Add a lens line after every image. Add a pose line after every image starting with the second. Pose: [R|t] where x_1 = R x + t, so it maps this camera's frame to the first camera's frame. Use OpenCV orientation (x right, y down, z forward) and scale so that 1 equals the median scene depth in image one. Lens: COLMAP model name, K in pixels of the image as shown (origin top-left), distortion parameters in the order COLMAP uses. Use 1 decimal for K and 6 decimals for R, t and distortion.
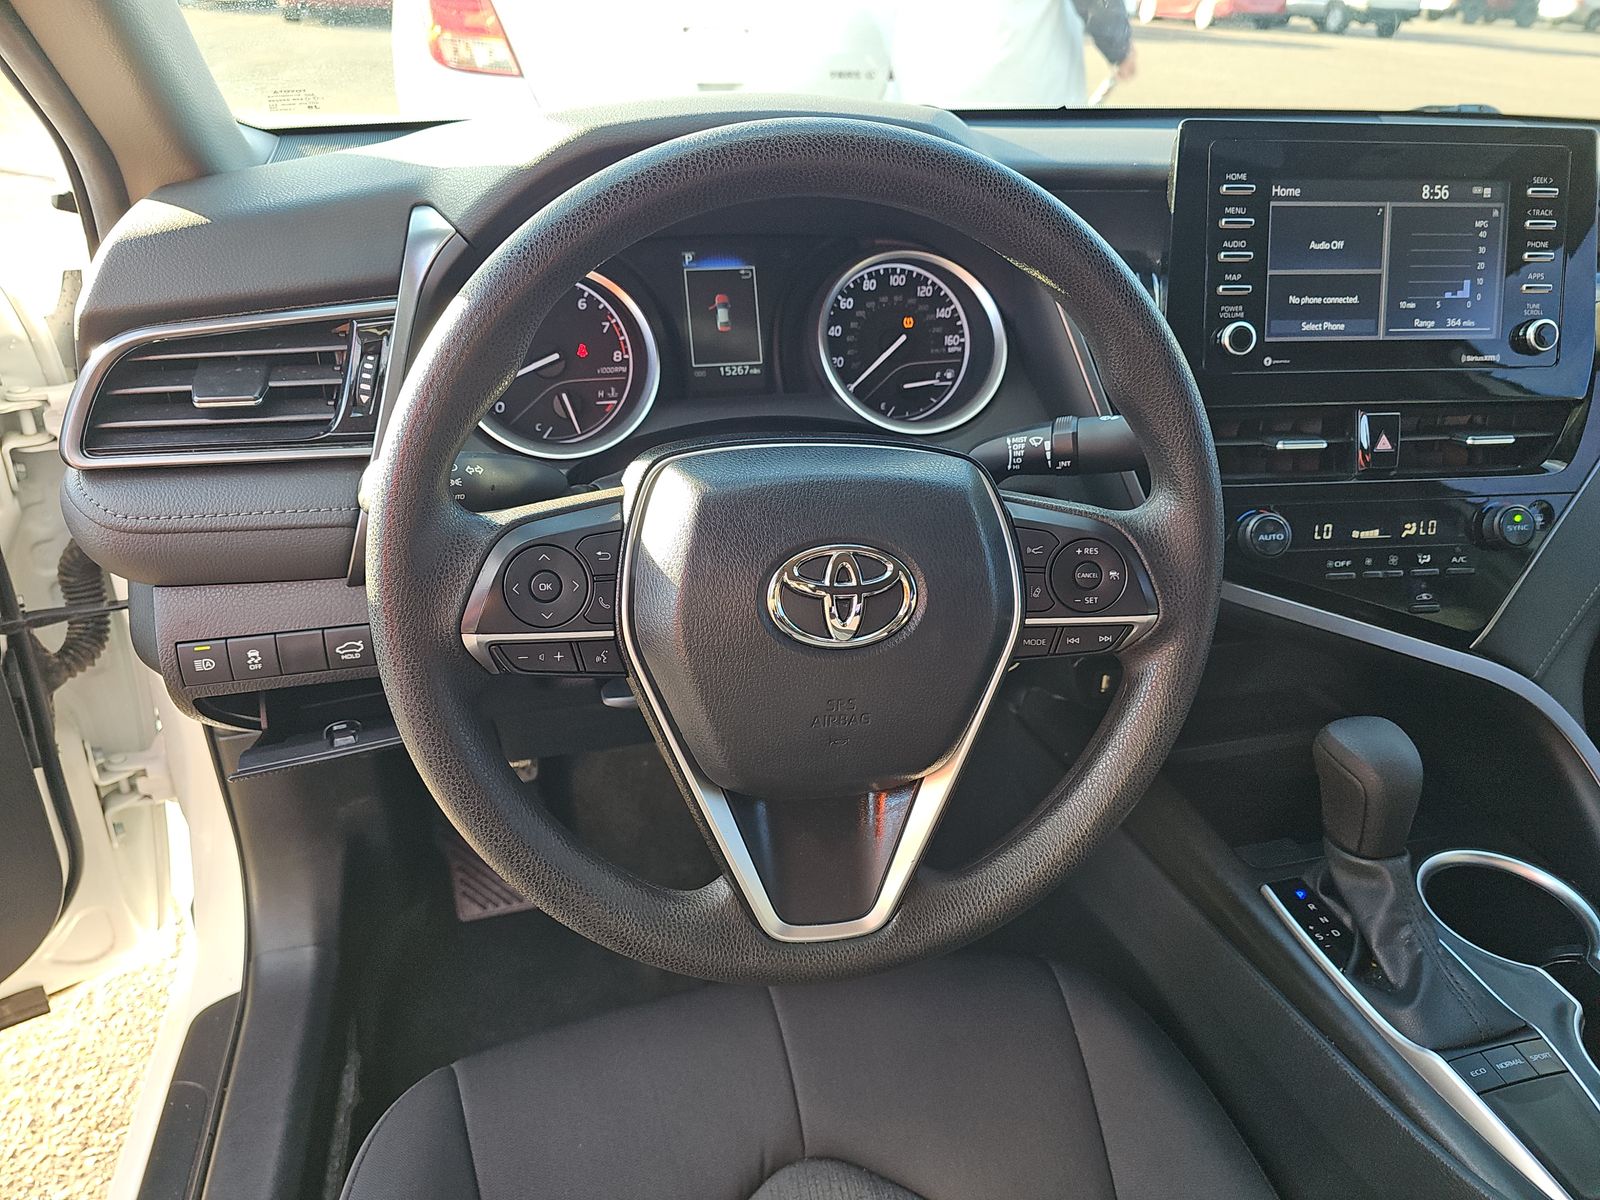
lens RADIAL K [[1083.7, 0, 798.2], [0, 1083.7, 630.3], [0, 0, 1]] dist [0.051025, -0.071915]
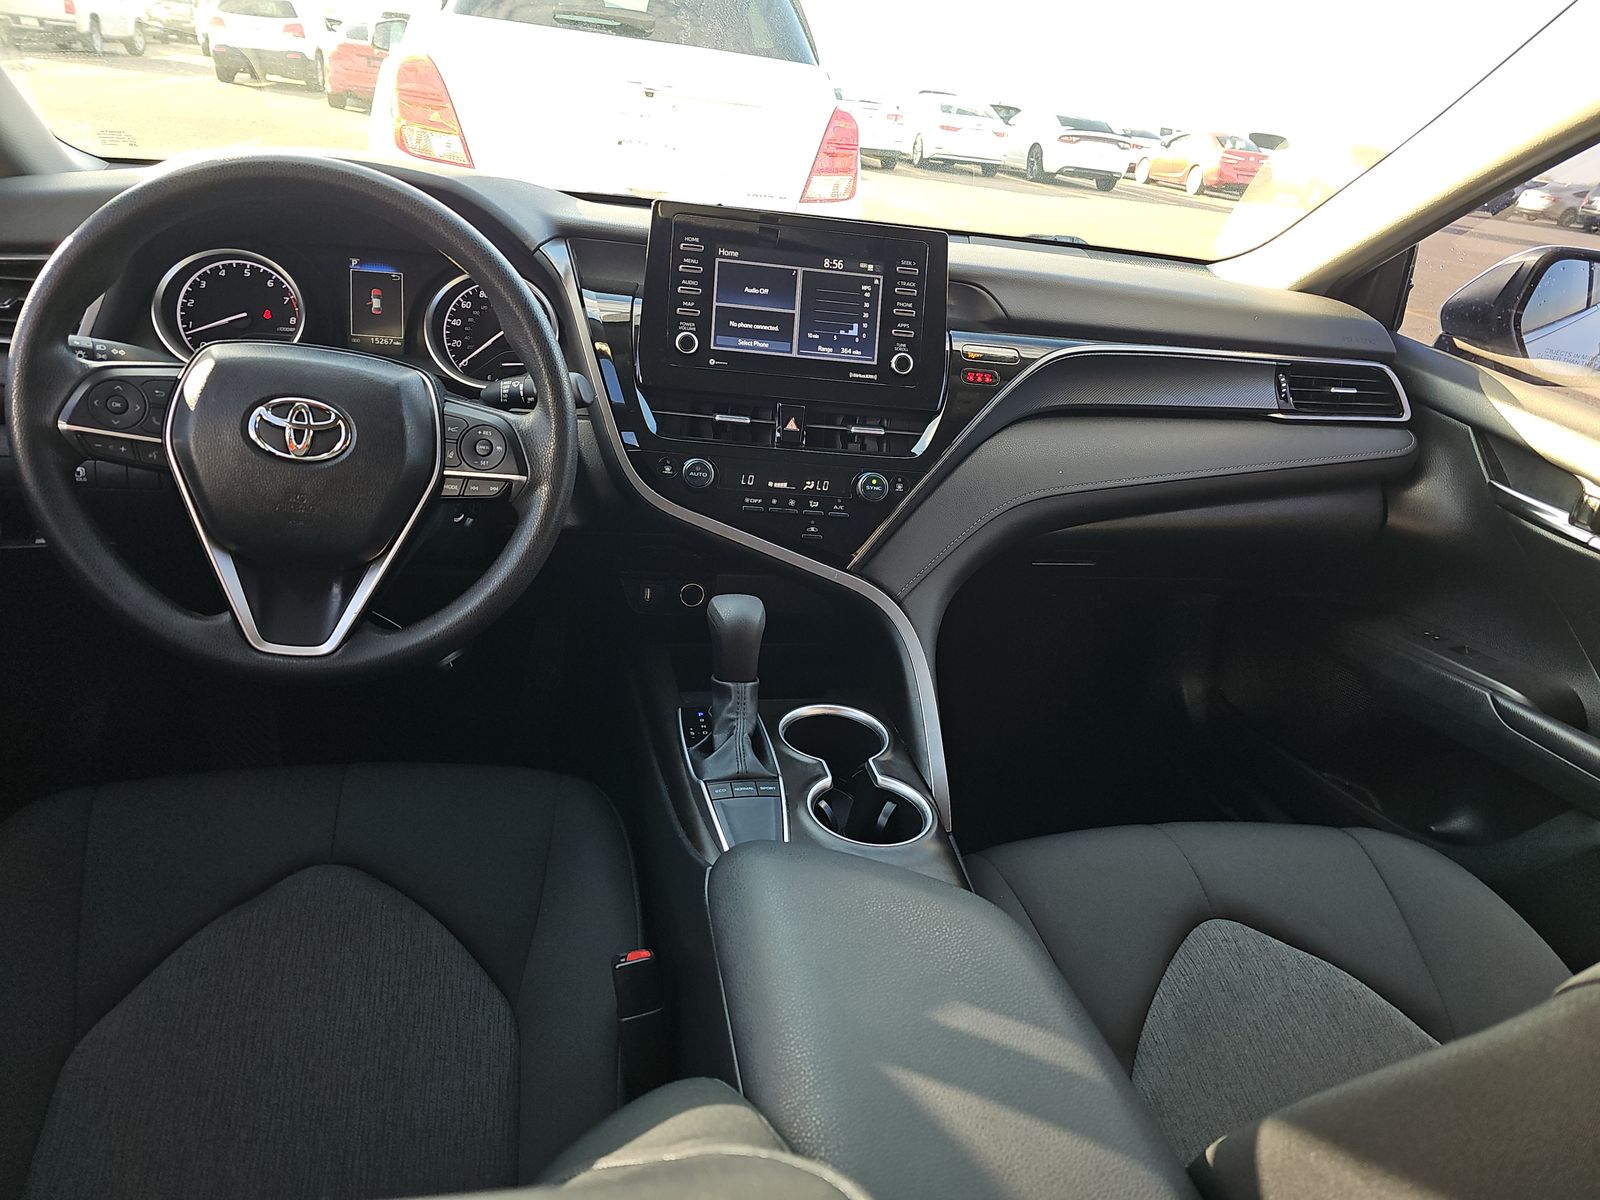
lens RADIAL K [[1083.7, 0, 798.2], [0, 1083.7, 630.3], [0, 0, 1]] dist [0.051025, -0.071915]
pose [[0.995632, 0.092246, 0.014430, 0.556649], [-0.090382, 0.990983, -0.098910, 0.256090], [-0.023424, 0.097174, 0.994992, -0.453173]]
